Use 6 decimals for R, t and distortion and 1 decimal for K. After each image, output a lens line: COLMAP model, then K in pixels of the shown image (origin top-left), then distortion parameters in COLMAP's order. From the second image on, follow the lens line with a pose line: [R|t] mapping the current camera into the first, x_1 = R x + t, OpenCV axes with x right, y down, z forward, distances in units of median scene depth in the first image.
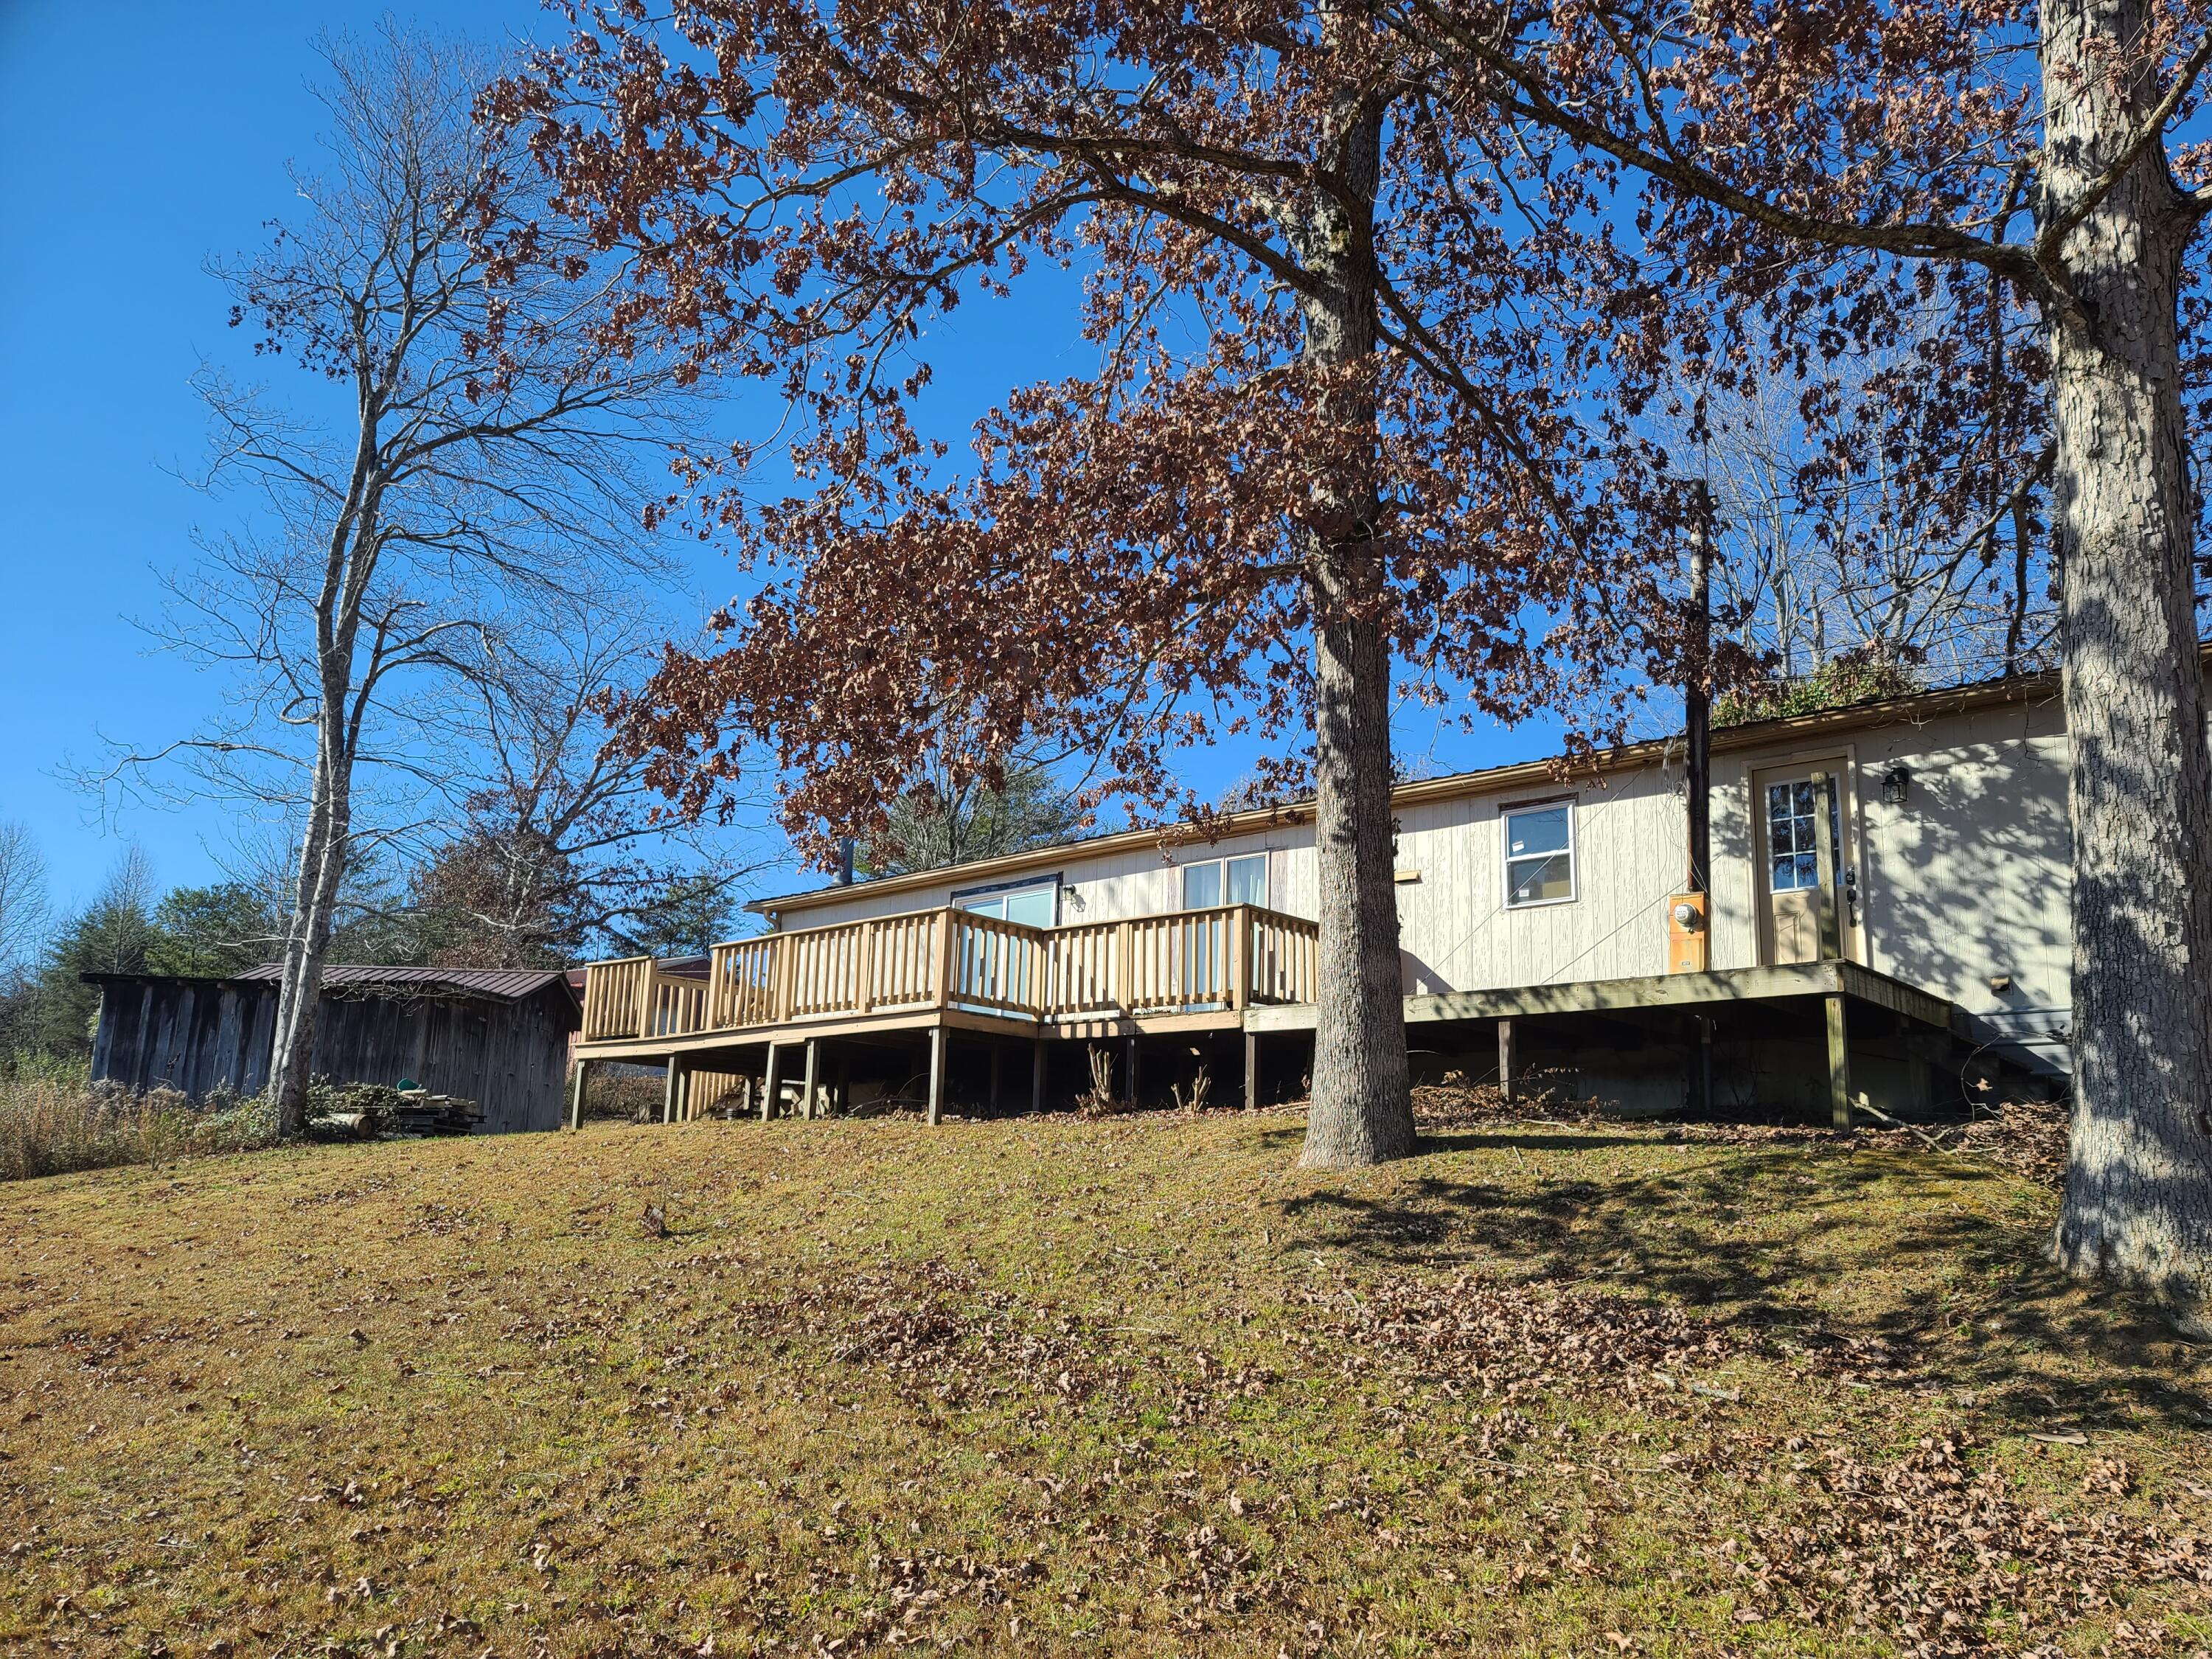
lens RADIAL K [[1676.4, 0, 1106.0], [0, 1676.4, 829.5], [0, 0, 1]] dist [0.121233, -0.303912]
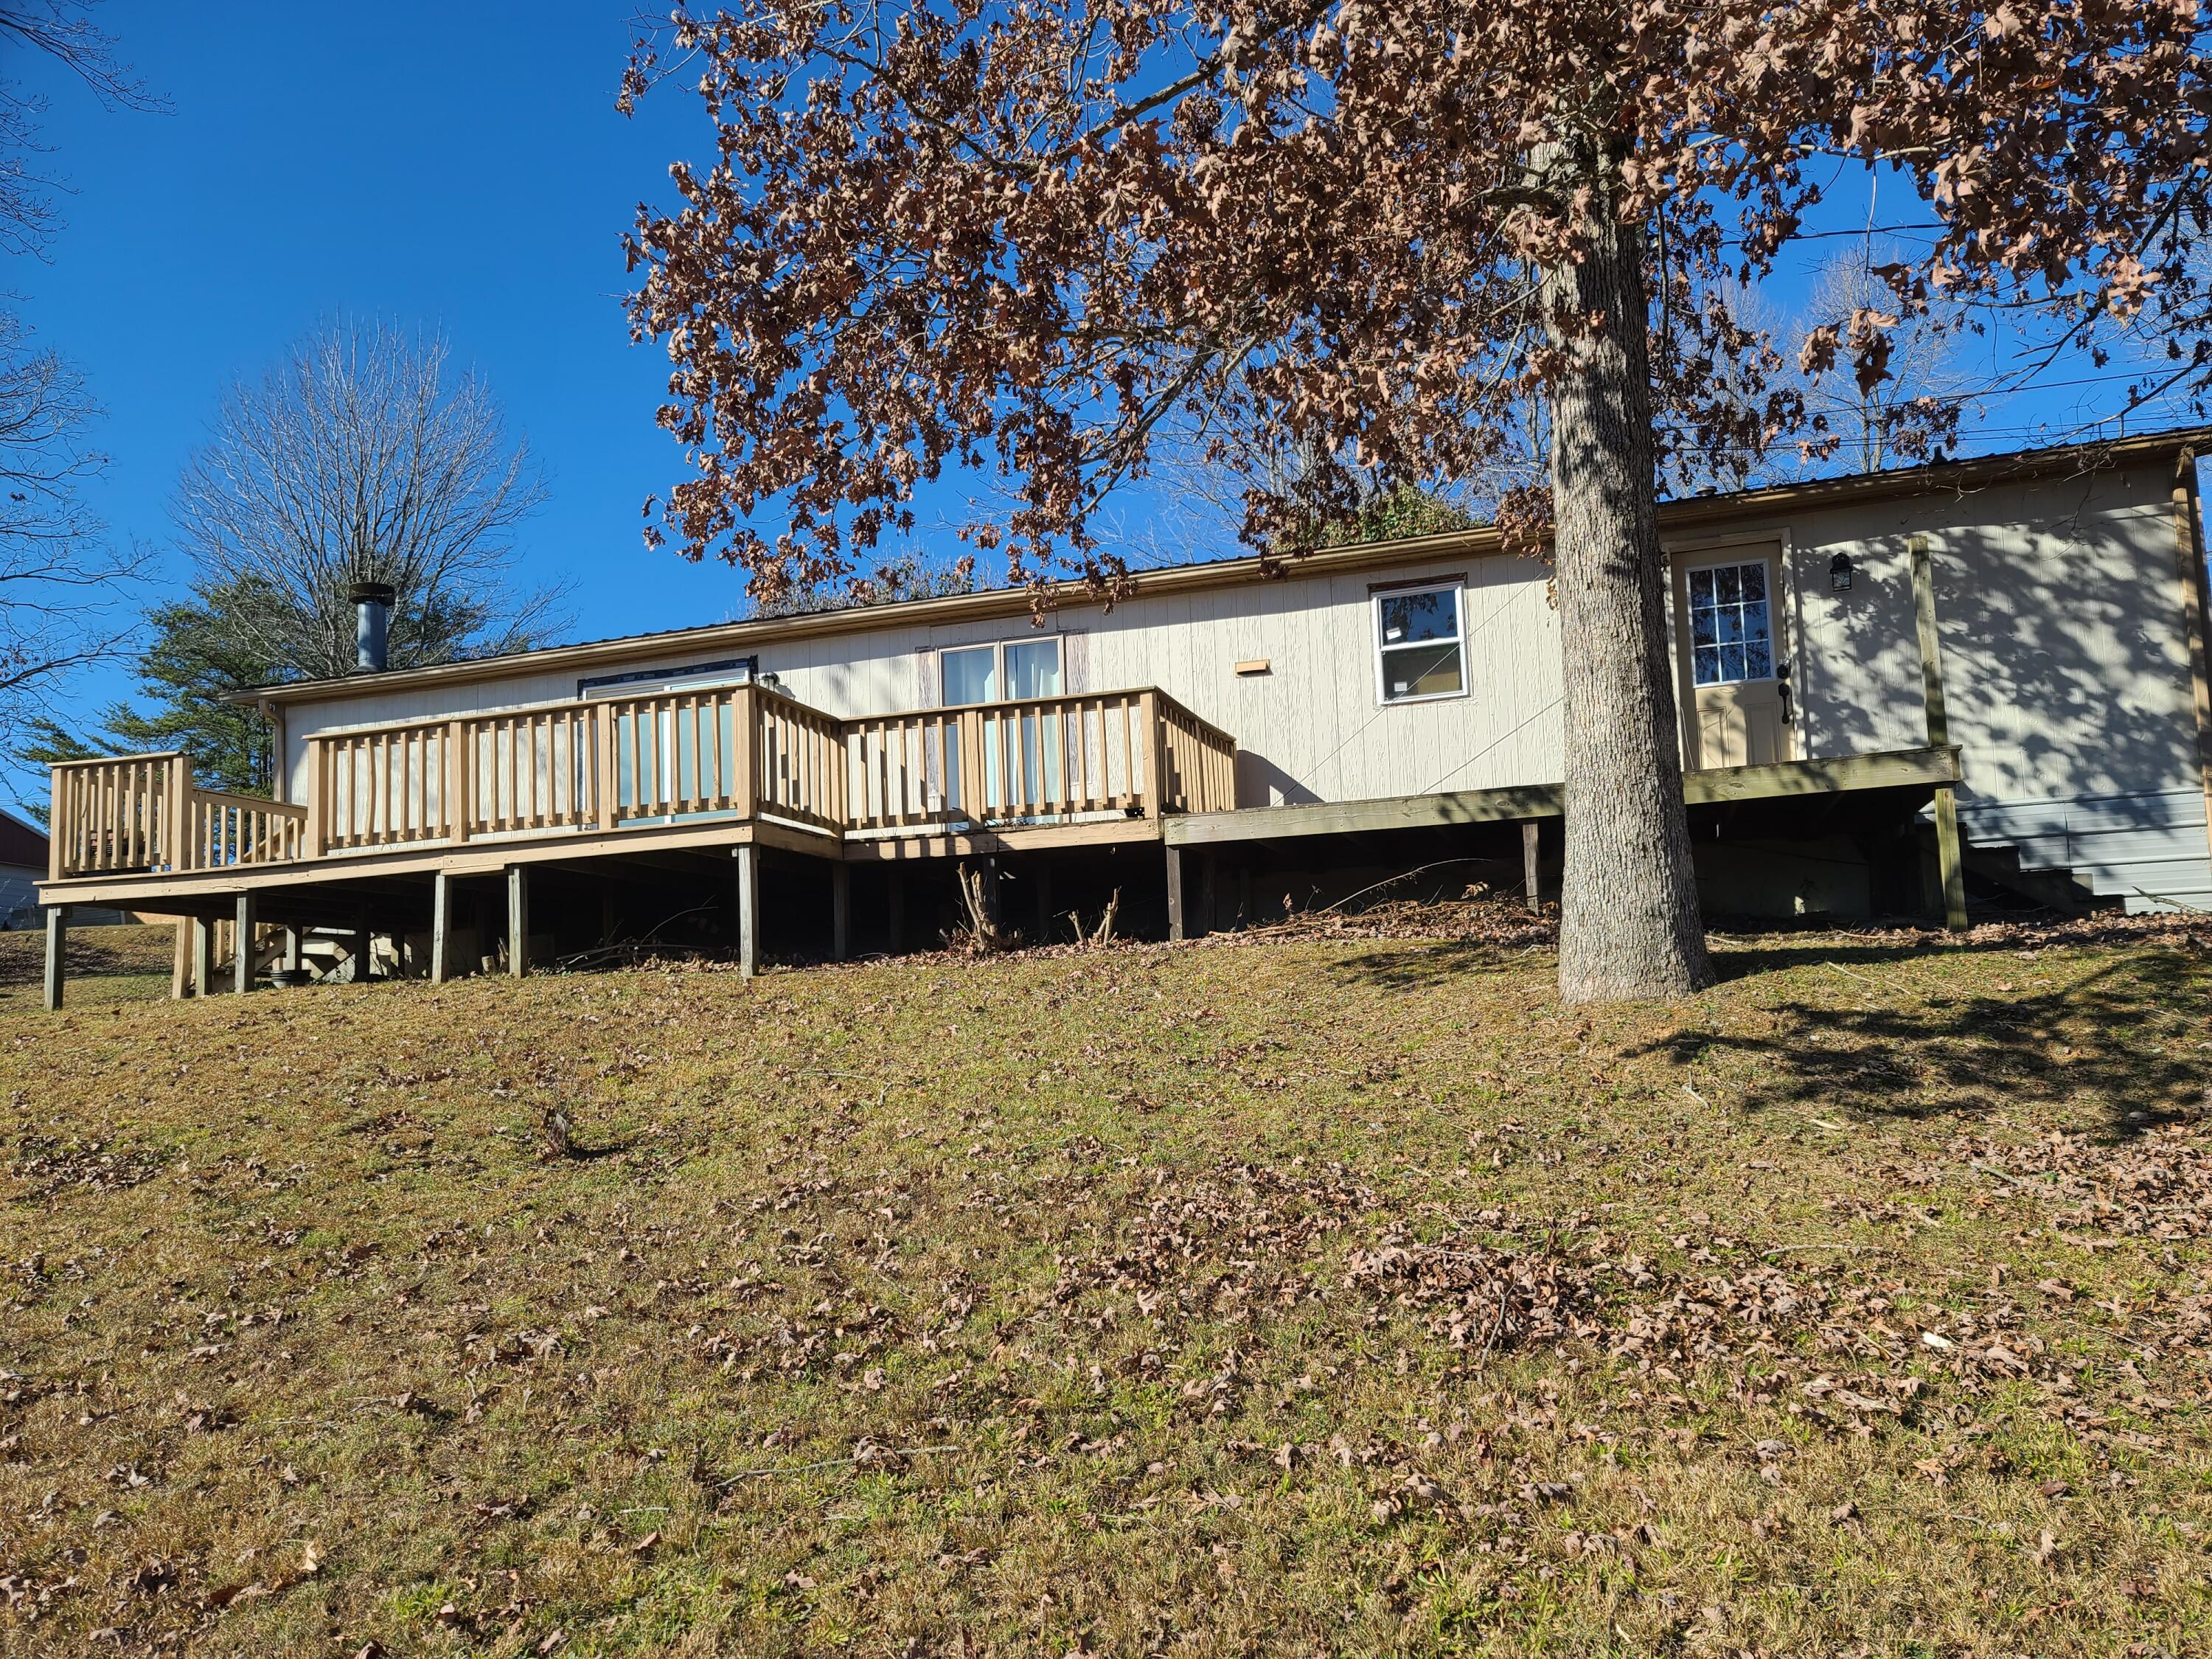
lens RADIAL K [[1676.4, 0, 1106.0], [0, 1676.4, 829.5], [0, 0, 1]] dist [0.121233, -0.303912]
pose [[0.912220, -0.005243, 0.409667, -0.251707], [-0.032191, 0.995910, 0.084425, 0.042579], [-0.408434, -0.090202, 0.908320, 0.260959]]
